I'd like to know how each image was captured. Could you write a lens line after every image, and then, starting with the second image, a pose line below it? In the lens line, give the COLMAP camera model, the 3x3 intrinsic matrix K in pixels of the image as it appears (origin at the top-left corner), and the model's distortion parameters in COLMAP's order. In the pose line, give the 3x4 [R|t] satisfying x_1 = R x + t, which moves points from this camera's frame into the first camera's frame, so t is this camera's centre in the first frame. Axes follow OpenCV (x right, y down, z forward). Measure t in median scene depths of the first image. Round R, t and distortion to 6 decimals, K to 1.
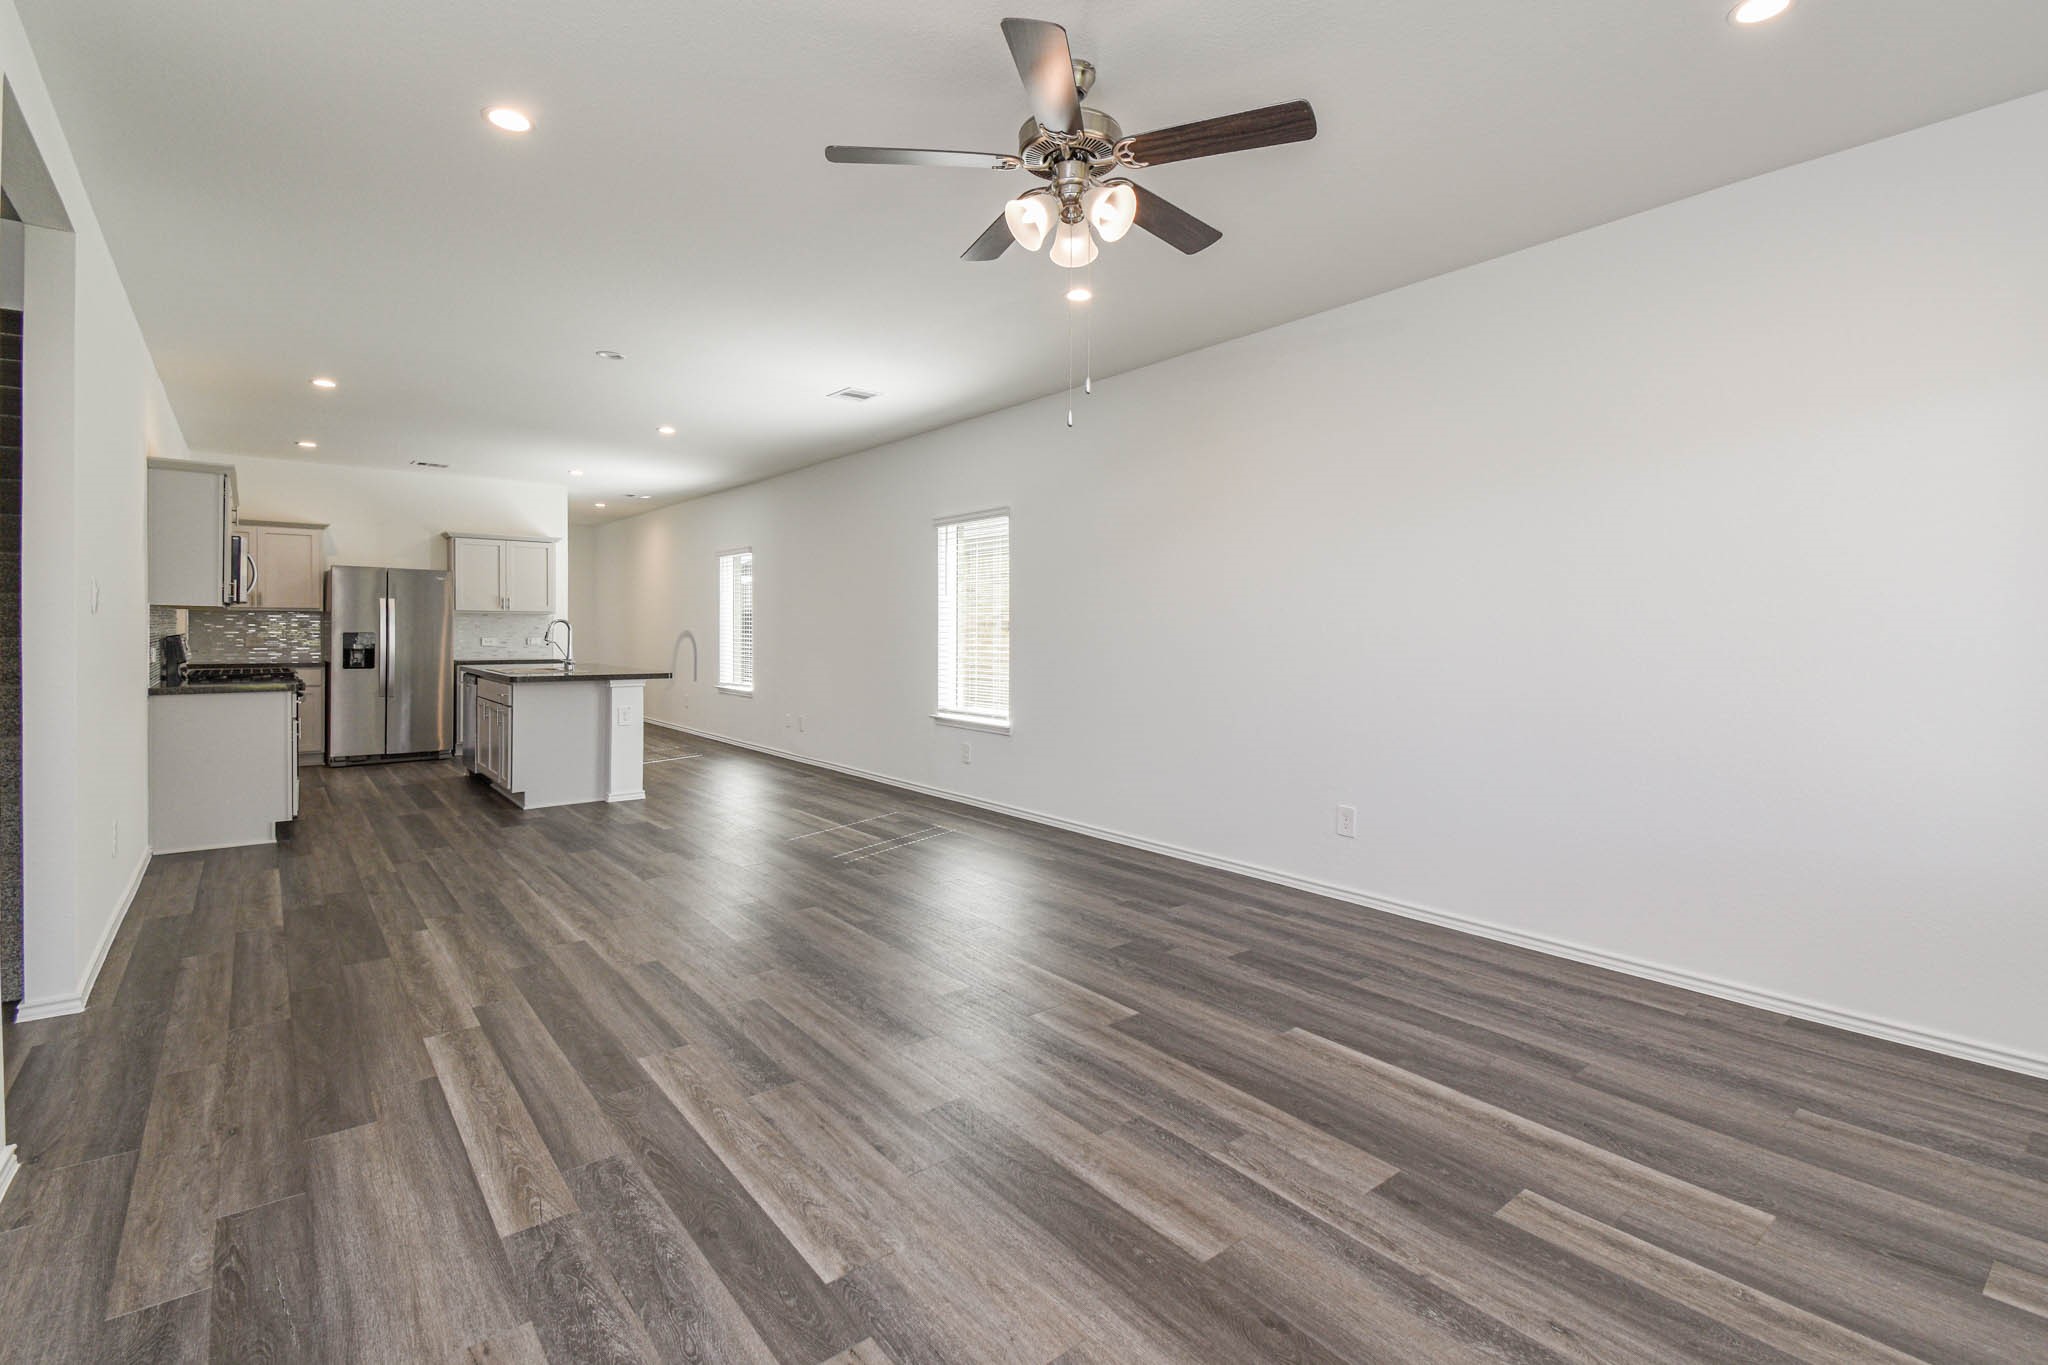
lens RADIAL K [[941.4, 0, 1088.0], [0, 941.4, 687.5], [0, 0, 1]] dist [0.000284, -0.000529]
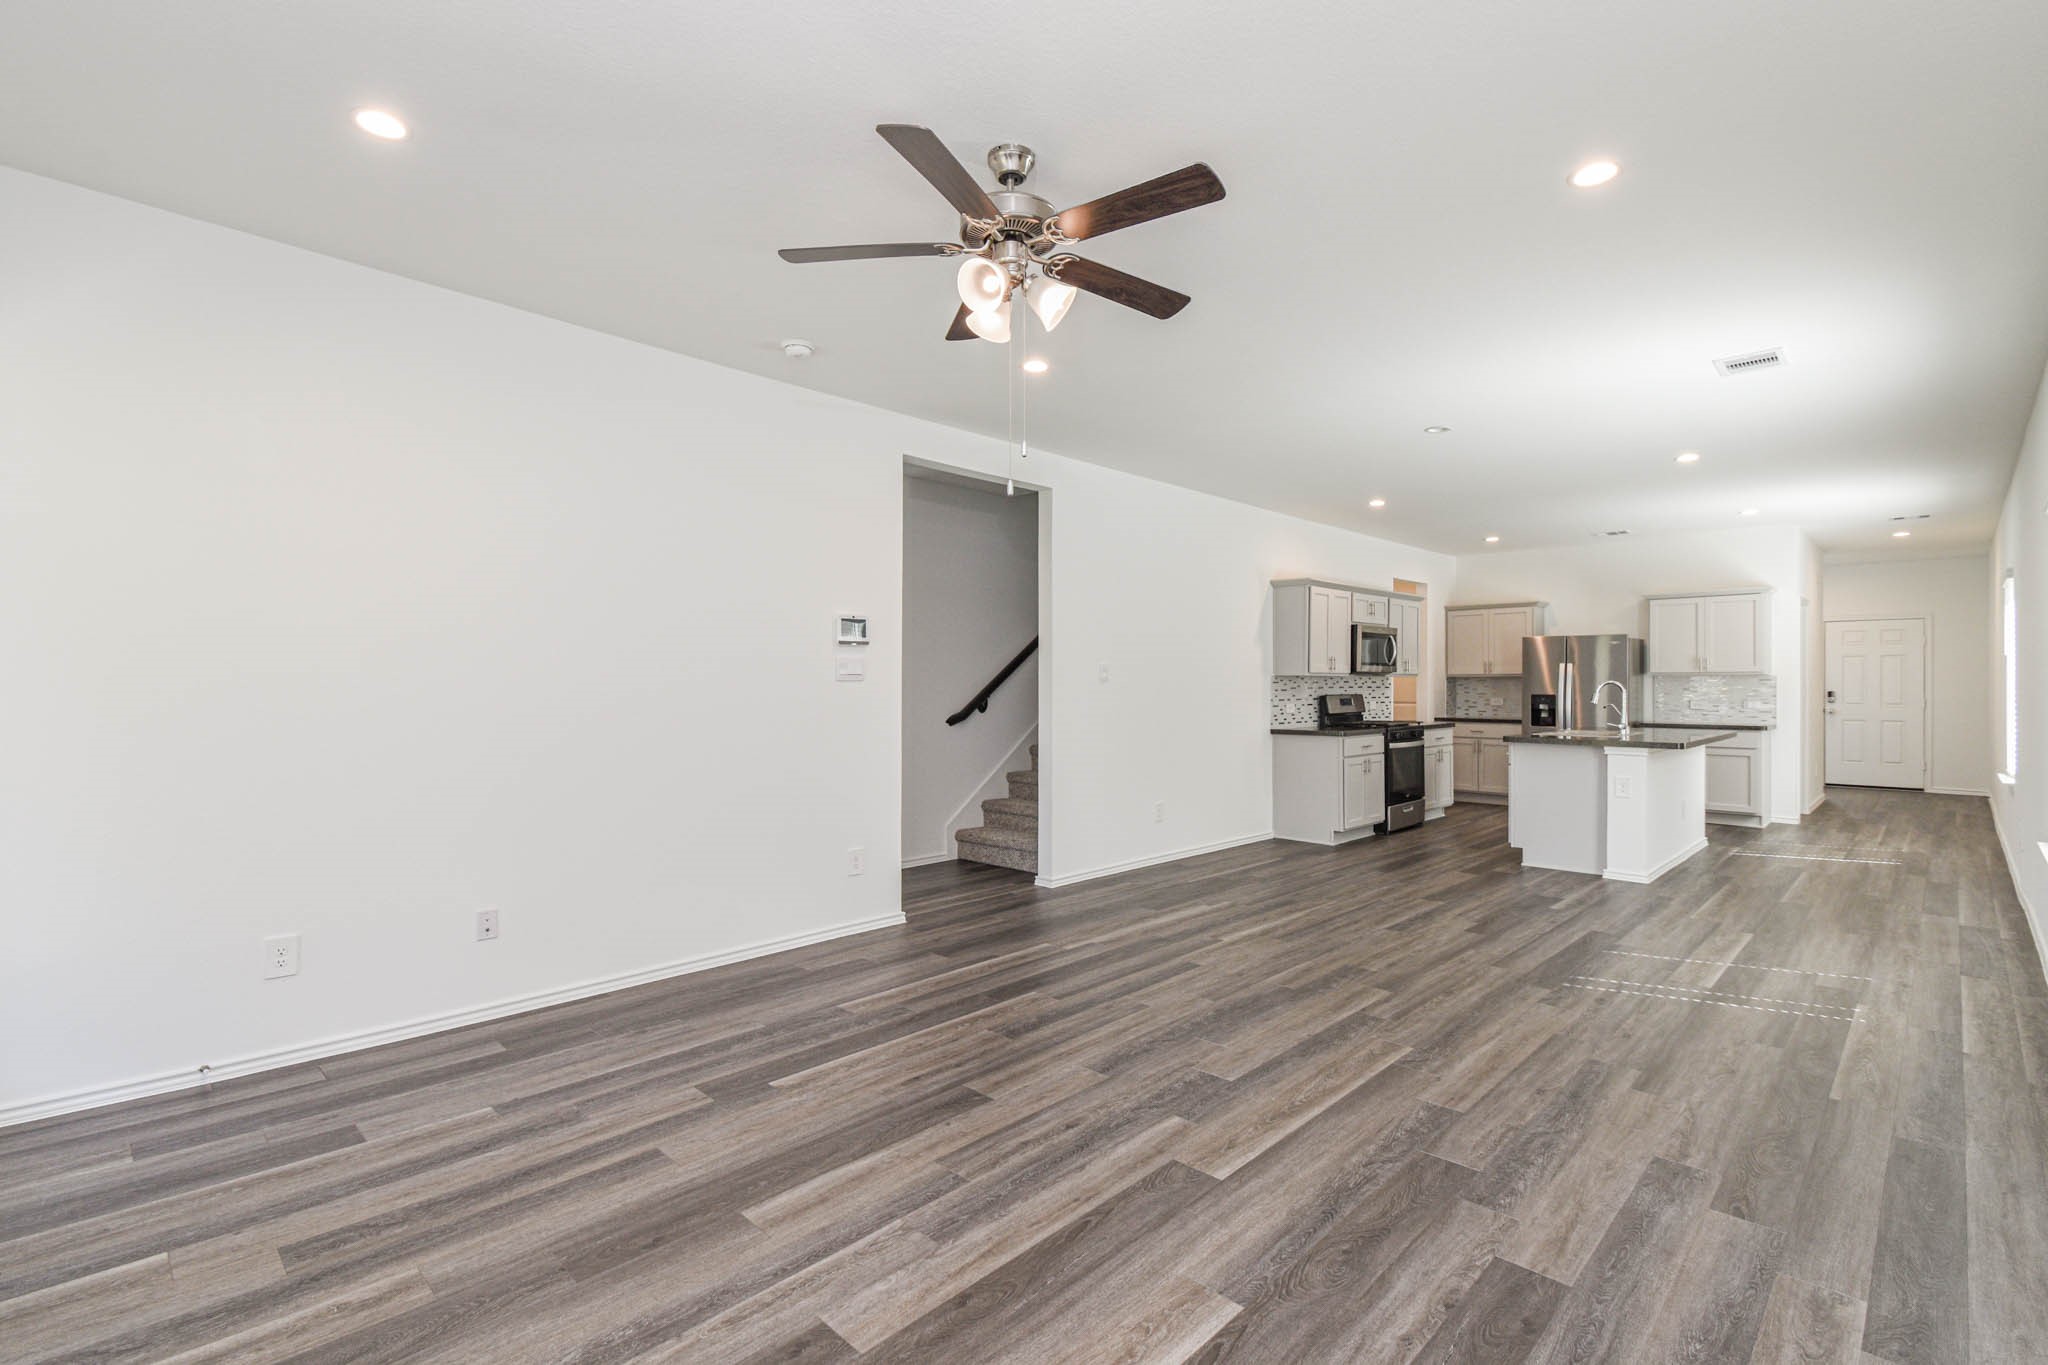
lens RADIAL K [[933.1, 0, 1024.0], [0, 933.1, 682.5], [0, 0, 1]] dist [0.004038, -0.000001]
pose [[0.089201, 0.001219, -0.996013, 0.929012], [-0.069053, 0.997601, -0.004964, -0.068164], [0.993617, 0.069221, 0.089071, 0.818644]]
